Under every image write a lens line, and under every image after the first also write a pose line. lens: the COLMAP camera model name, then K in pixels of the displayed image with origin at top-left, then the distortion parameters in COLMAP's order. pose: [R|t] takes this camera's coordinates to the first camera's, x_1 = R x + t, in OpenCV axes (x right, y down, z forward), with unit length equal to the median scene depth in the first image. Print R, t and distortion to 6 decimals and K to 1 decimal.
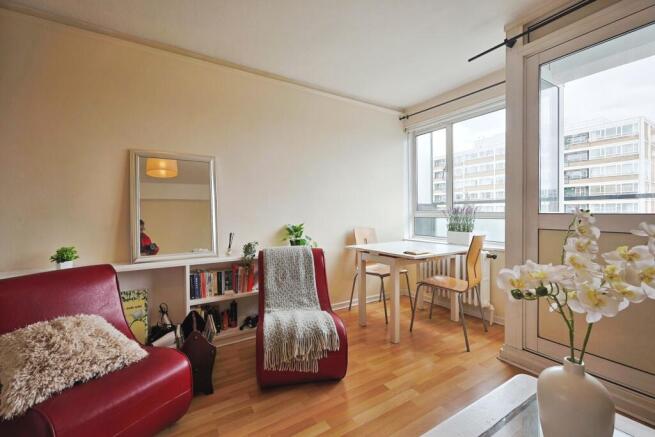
lens RADIAL K [[280.4, 0, 327.7], [0, 280.4, 214.2], [0, 0, 1]] dist [0.004634, 0.000269]
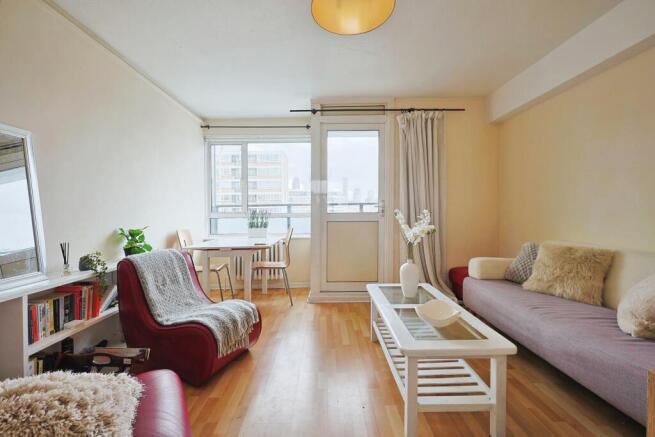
lens RADIAL K [[280.4, 0, 327.4], [0, 280.4, 216.4], [0, 0, 1]] dist [0.004634, 0.000269]
pose [[0.523696, -0.014771, 0.851777, -0.624844], [0.016606, 0.999837, 0.007128, 0.005572], [-0.851743, 0.010411, 0.523856, 0.051391]]
